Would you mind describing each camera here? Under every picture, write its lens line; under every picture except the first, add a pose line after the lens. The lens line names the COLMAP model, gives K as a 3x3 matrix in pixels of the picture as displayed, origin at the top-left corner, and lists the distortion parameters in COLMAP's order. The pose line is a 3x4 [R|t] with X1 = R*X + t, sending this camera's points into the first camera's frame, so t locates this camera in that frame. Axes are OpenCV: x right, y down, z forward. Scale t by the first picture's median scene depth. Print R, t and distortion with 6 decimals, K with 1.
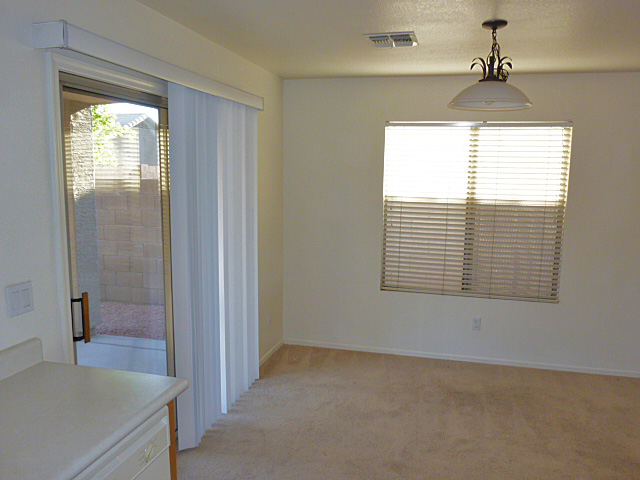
lens RADIAL K [[517.1, 0, 317.4], [0, 517.1, 241.7], [0, 0, 1]] dist [-0.019062, -0.011557]
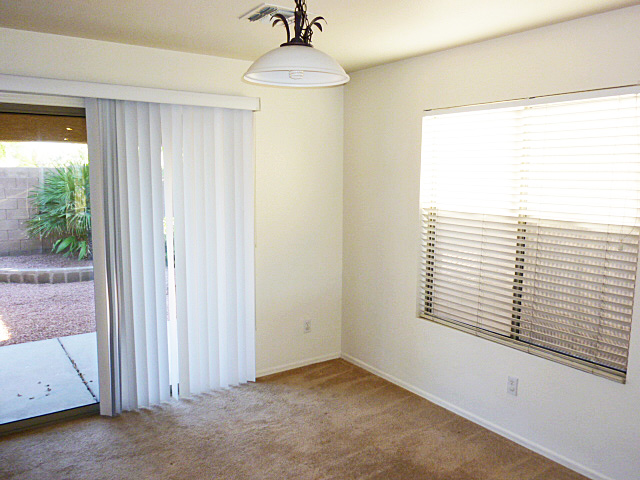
lens RADIAL K [[517.1, 0, 319.6], [0, 517.1, 235.9], [0, 0, 1]] dist [-0.019062, -0.011557]
pose [[0.772706, 0.075258, -0.630287, 0.539135], [-0.090550, 0.995861, 0.007898, -0.026872], [0.628273, 0.050970, 0.776322, 0.280174]]
